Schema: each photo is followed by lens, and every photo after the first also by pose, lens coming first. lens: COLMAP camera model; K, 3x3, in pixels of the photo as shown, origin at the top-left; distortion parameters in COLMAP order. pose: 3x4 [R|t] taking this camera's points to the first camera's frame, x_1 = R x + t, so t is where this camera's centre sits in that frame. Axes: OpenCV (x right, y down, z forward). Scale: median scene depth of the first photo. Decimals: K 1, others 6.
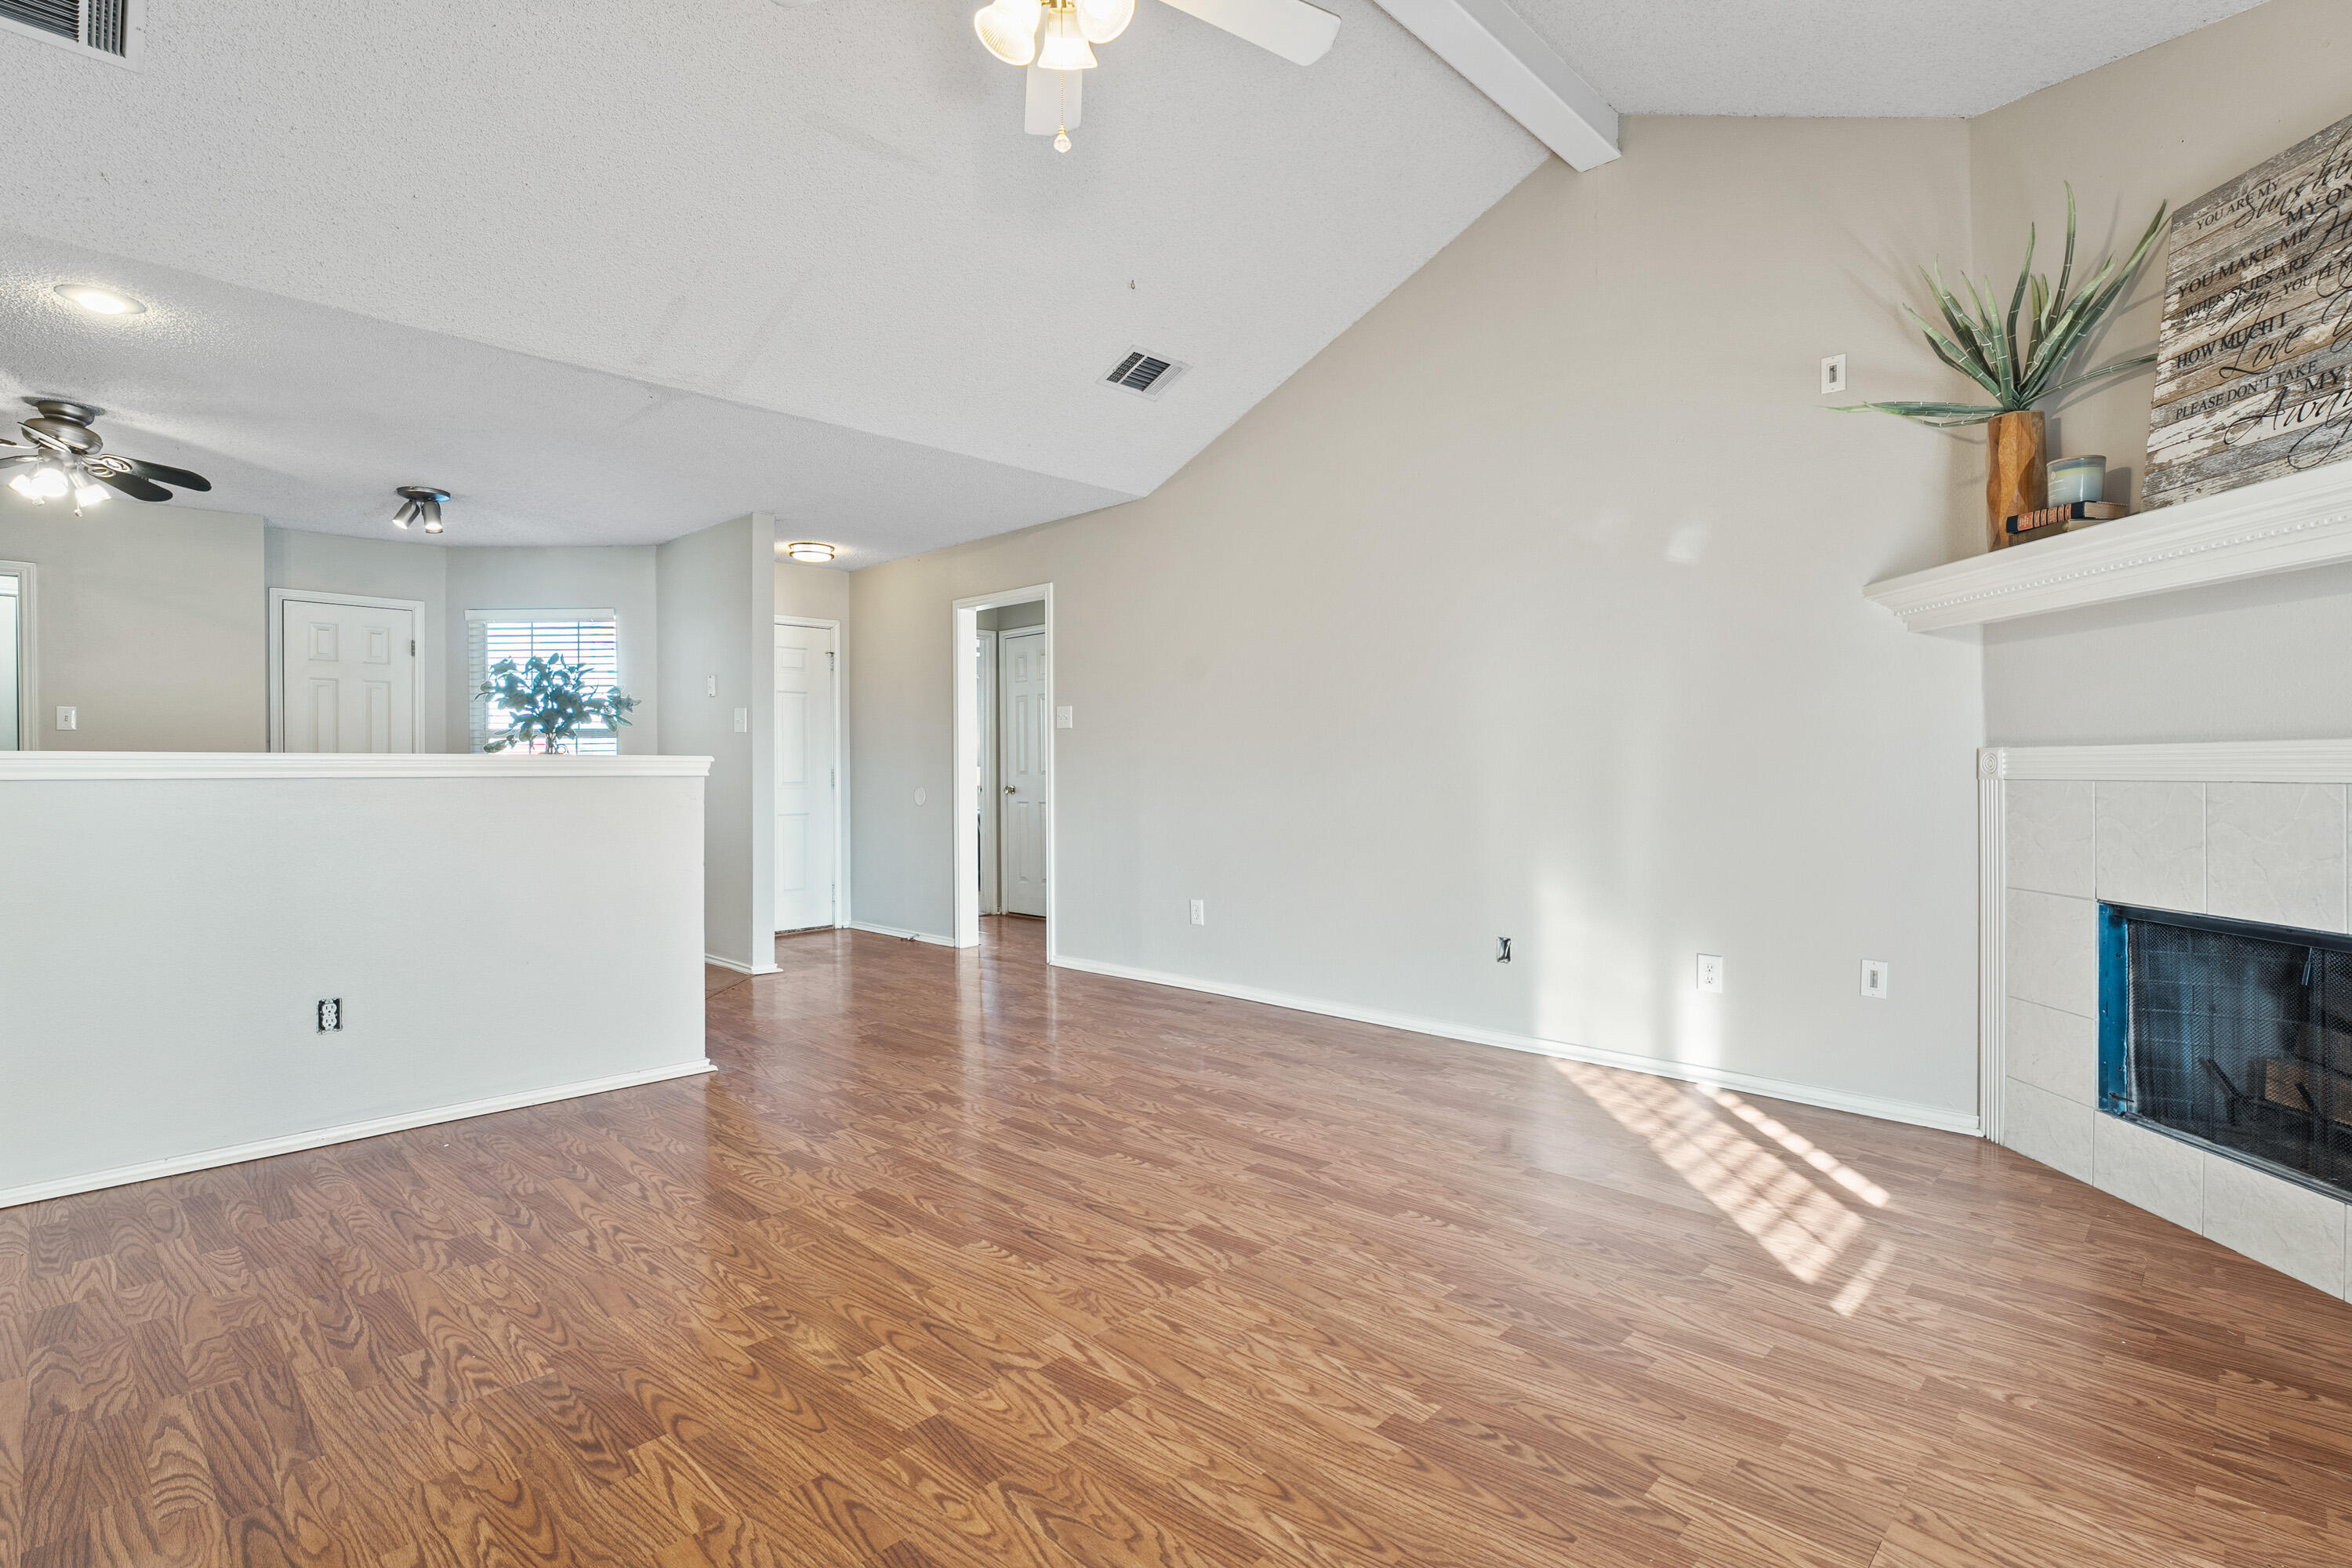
lens RADIAL K [[1117.8, 0, 1175.1], [0, 1117.8, 764.5], [0, 0, 1]] dist [-0.012380, 0.004048]
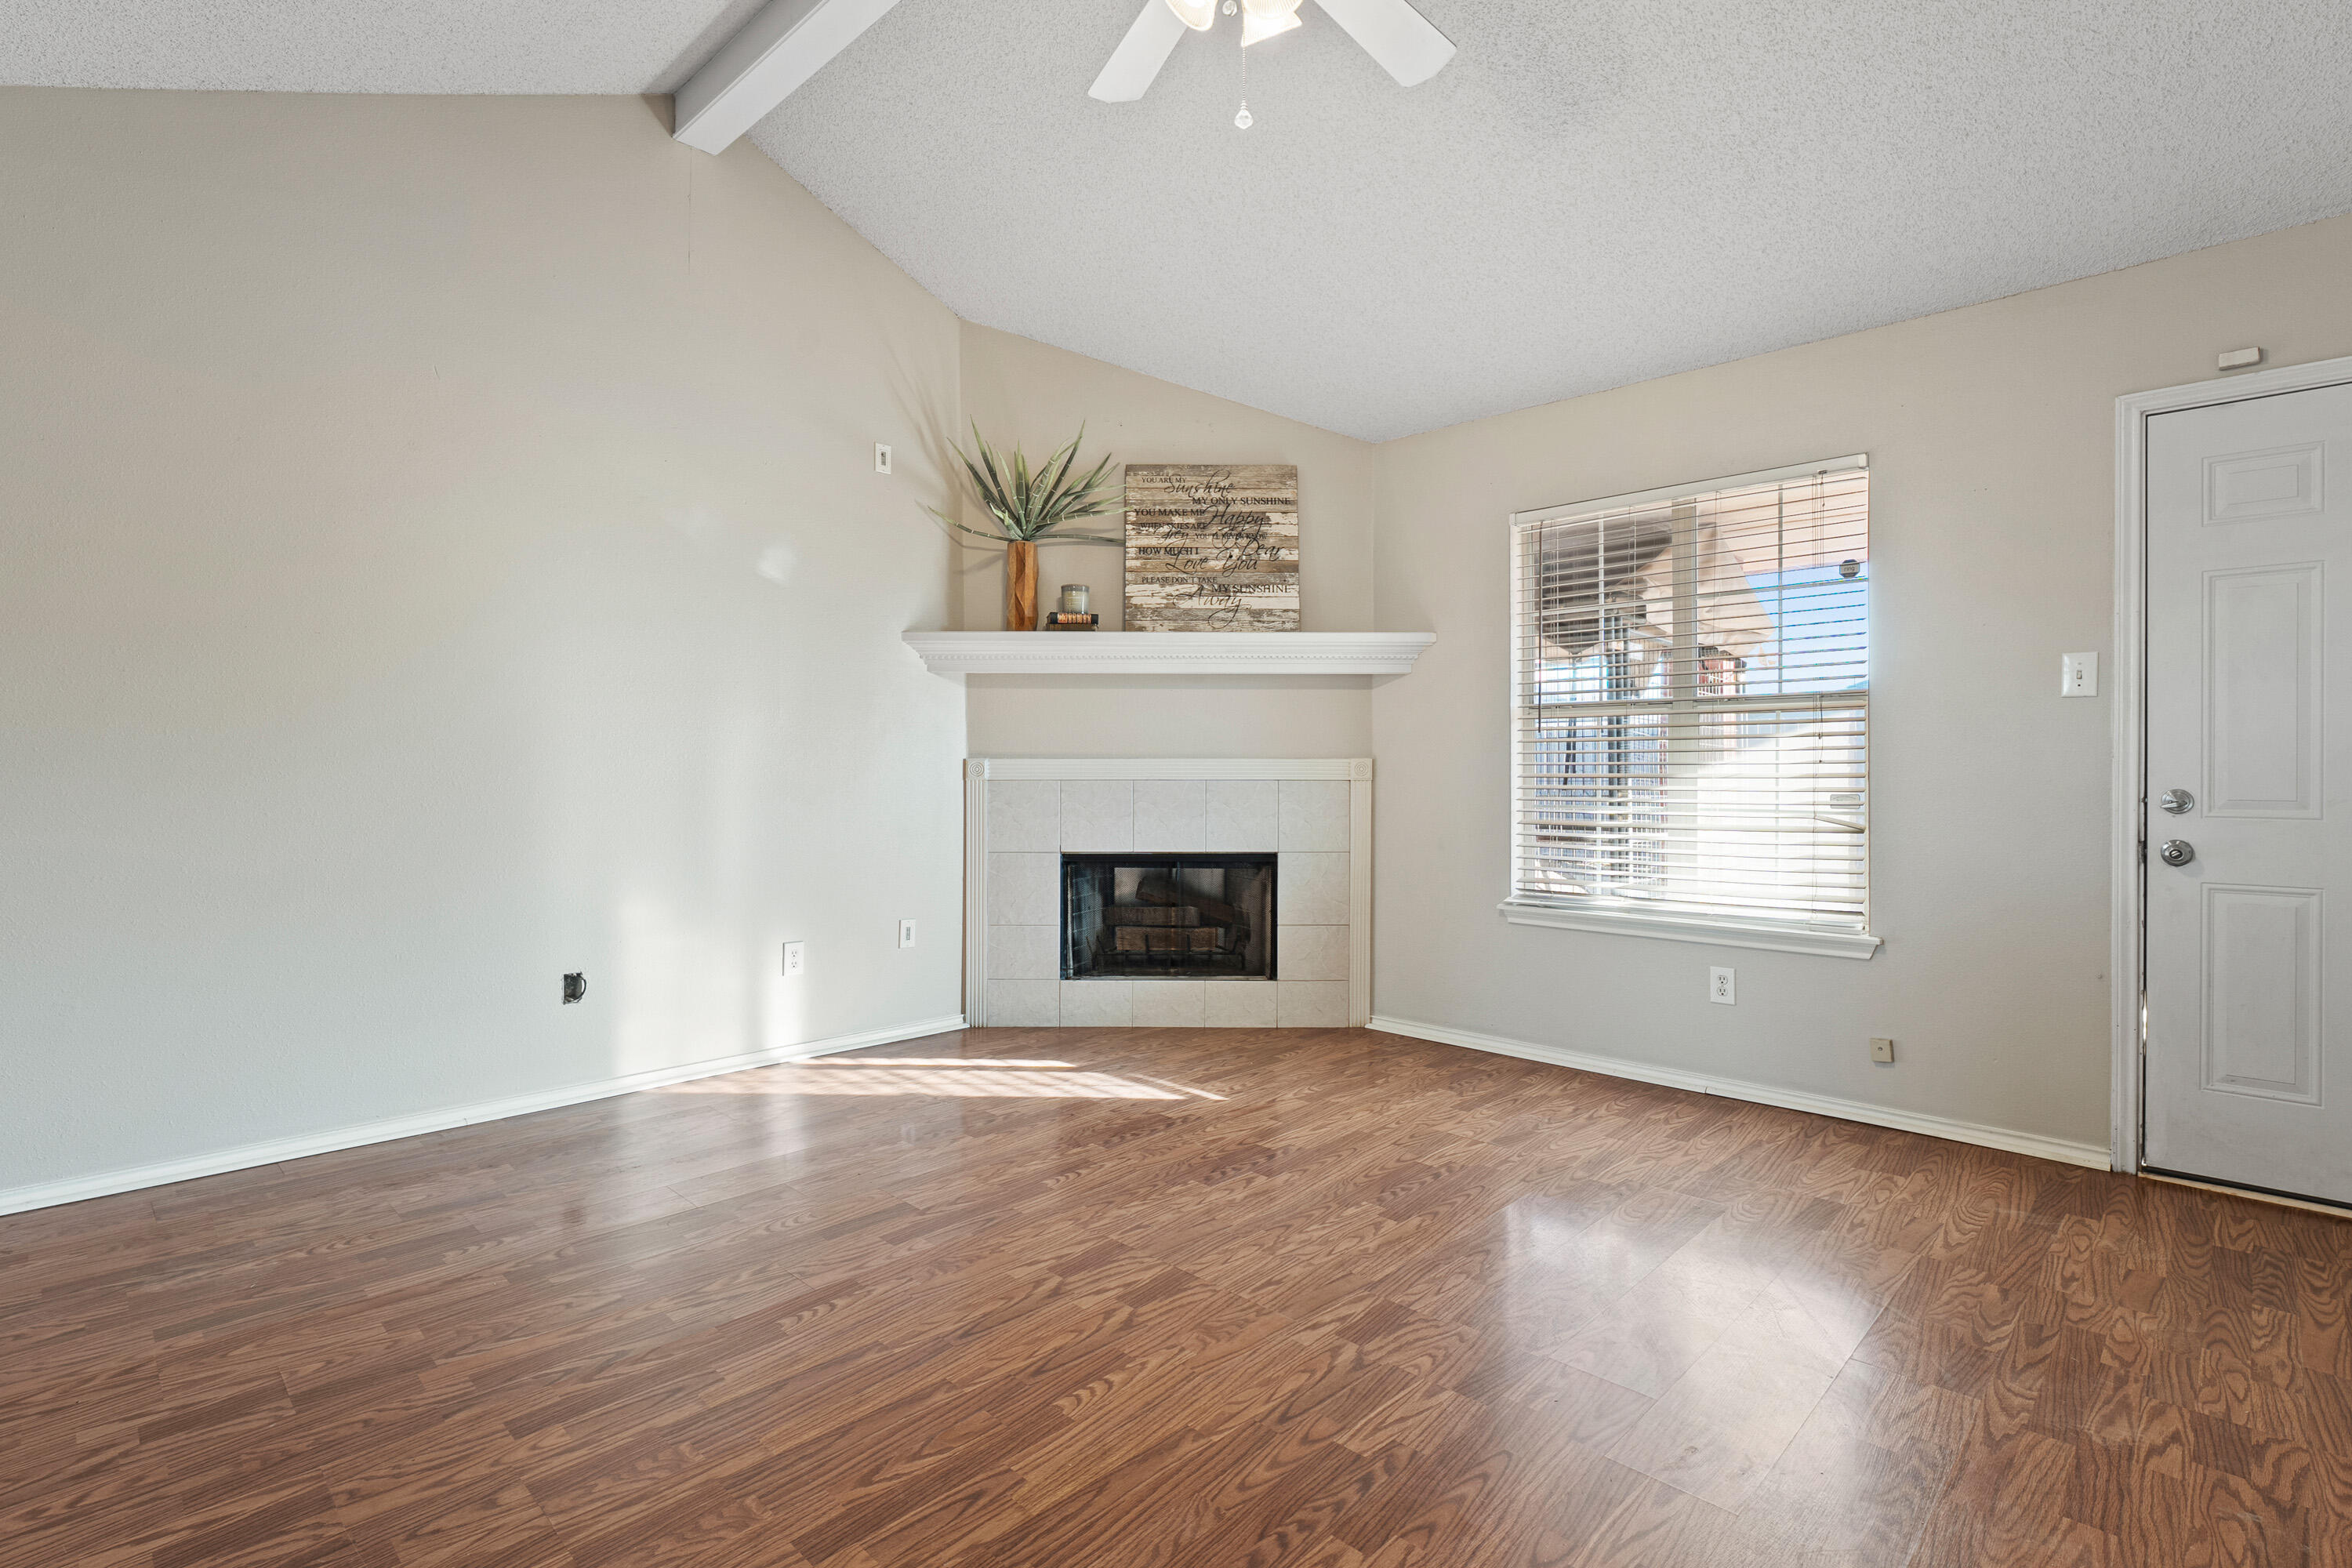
lens RADIAL K [[1121.3, 0, 1173.8], [0, 1121.3, 767.7], [0, 0, 1]] dist [-0.002373, 0.001220]
pose [[0.001732, 0.004363, 0.999989, -0.952133], [-0.004175, 0.999982, -0.004356, 0.003048], [-0.999990, -0.004167, 0.001750, 0.946373]]
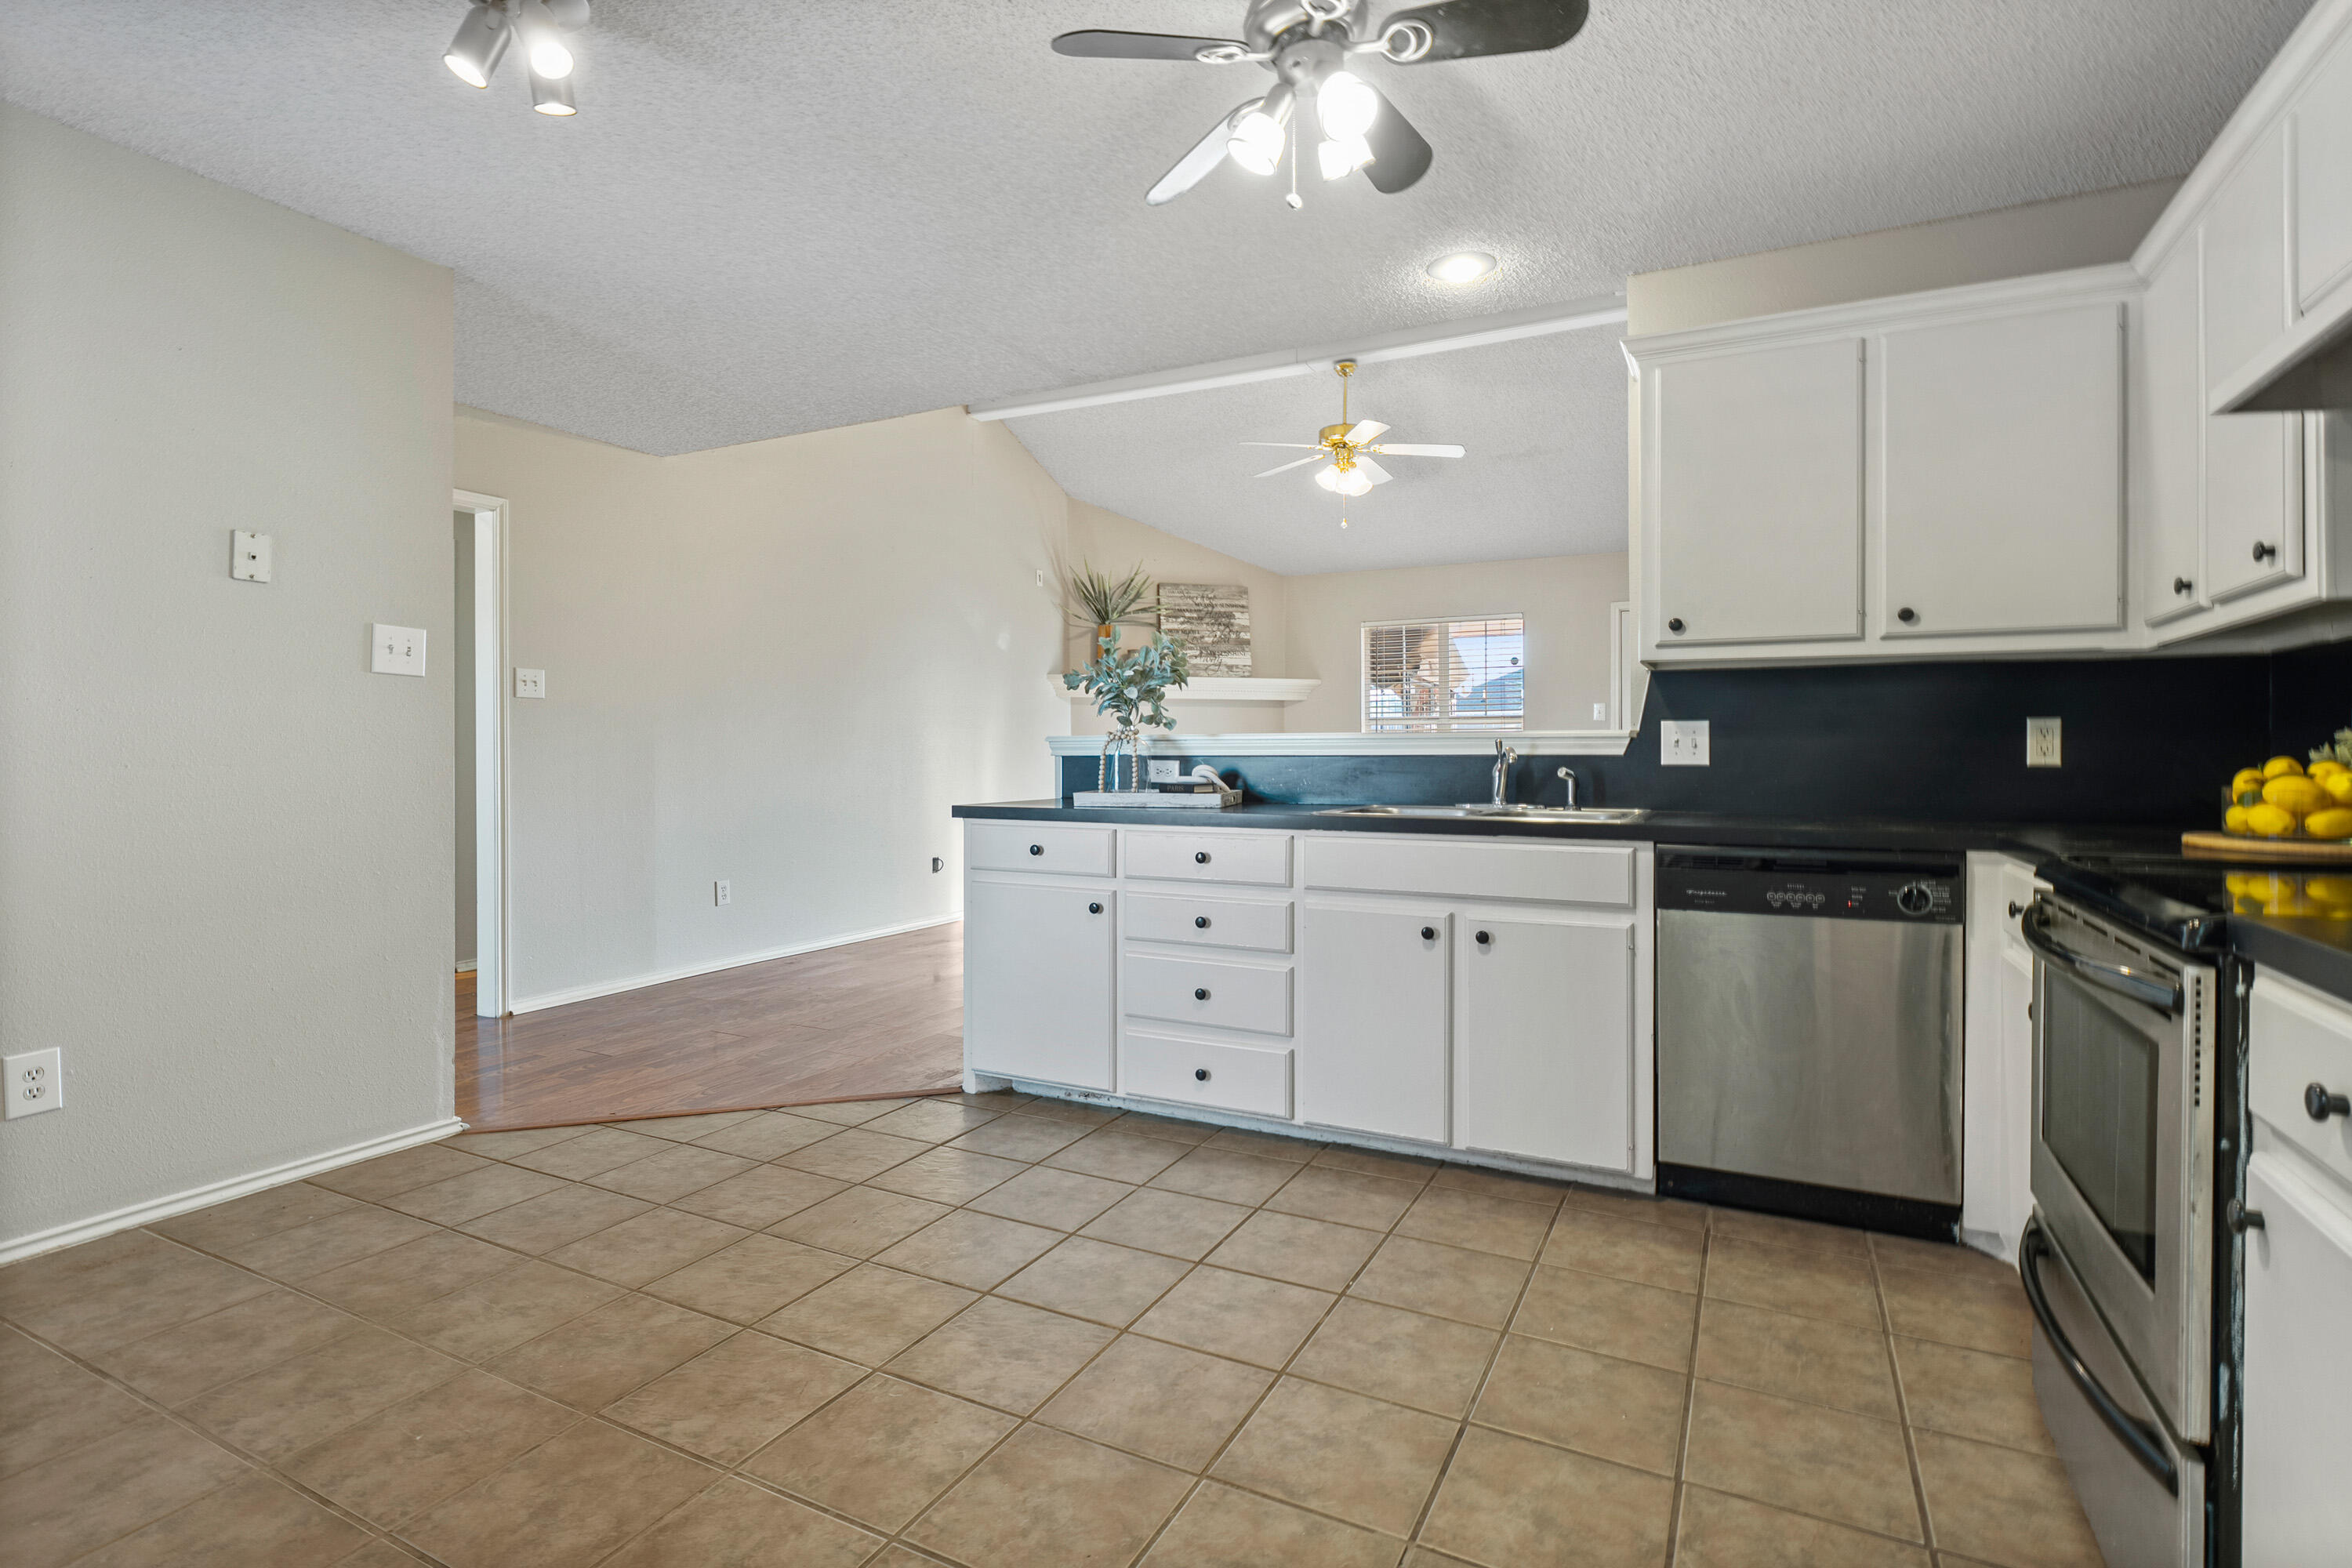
lens RADIAL K [[1140.0, 0, 1187.5], [0, 1140.0, 750.8], [0, 0, 1]] dist [-0.002577, -0.000289]
pose [[-0.297706, 0.005972, 0.954639, -2.403039], [-0.001064, 0.999978, -0.006587, 0.019857], [-0.954657, -0.002977, -0.297693, 1.980493]]
